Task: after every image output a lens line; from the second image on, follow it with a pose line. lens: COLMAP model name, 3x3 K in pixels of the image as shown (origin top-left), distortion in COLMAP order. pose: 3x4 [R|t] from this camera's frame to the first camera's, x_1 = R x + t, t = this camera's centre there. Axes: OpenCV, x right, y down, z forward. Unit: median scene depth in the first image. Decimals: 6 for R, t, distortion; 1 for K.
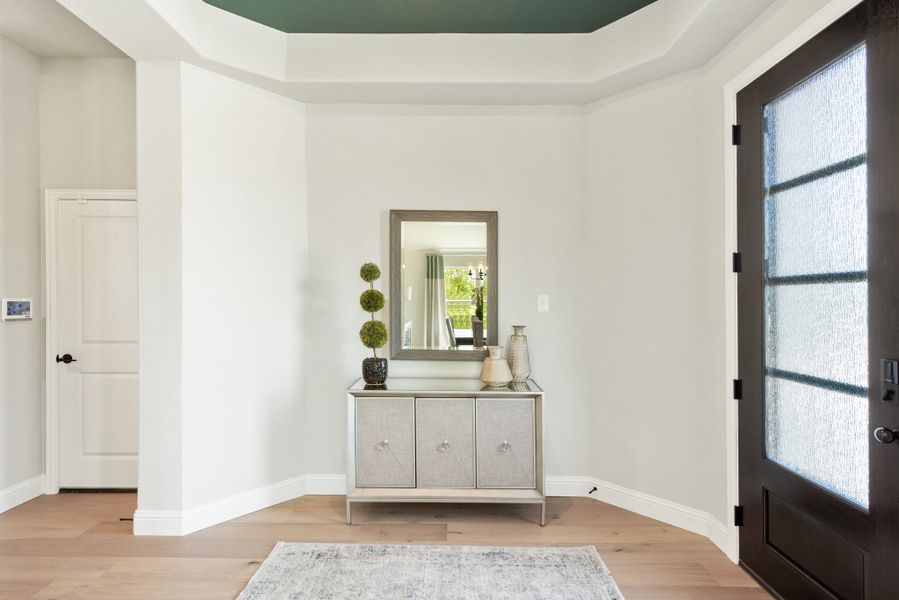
lens RADIAL K [[433.4, 0, 449.0], [0, 433.4, 303.5], [0, 0, 1]] dist [0.000531, -0.000392]
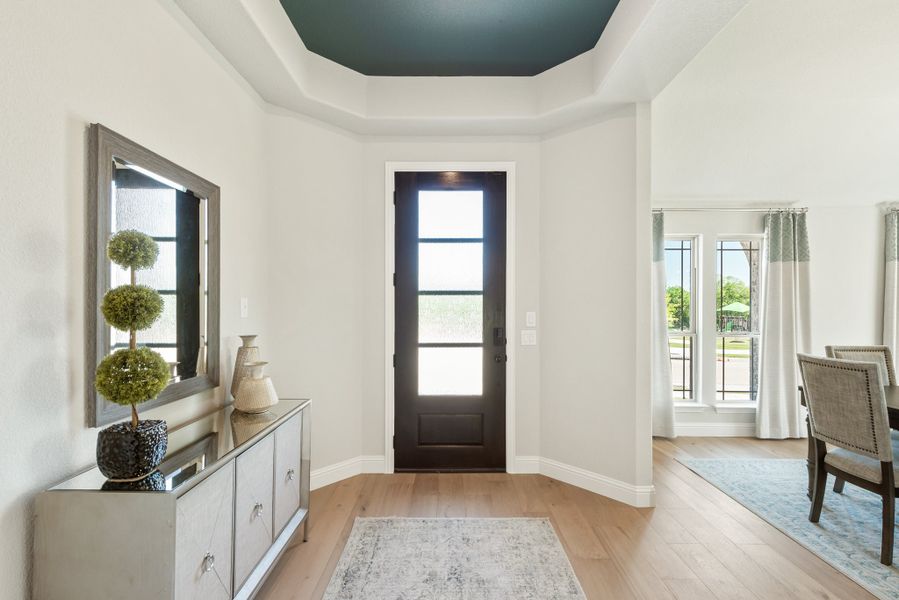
lens RADIAL K [[407.1, 0, 447.4], [0, 407.1, 302.7], [0, 0, 1]] dist [0.003729, 0.000438]
pose [[0.000197, -0.000080, 1.000000, -0.644818], [0.007301, 0.999973, 0.000078, -0.009015], [-0.999973, 0.007301, 0.000198, 0.646839]]
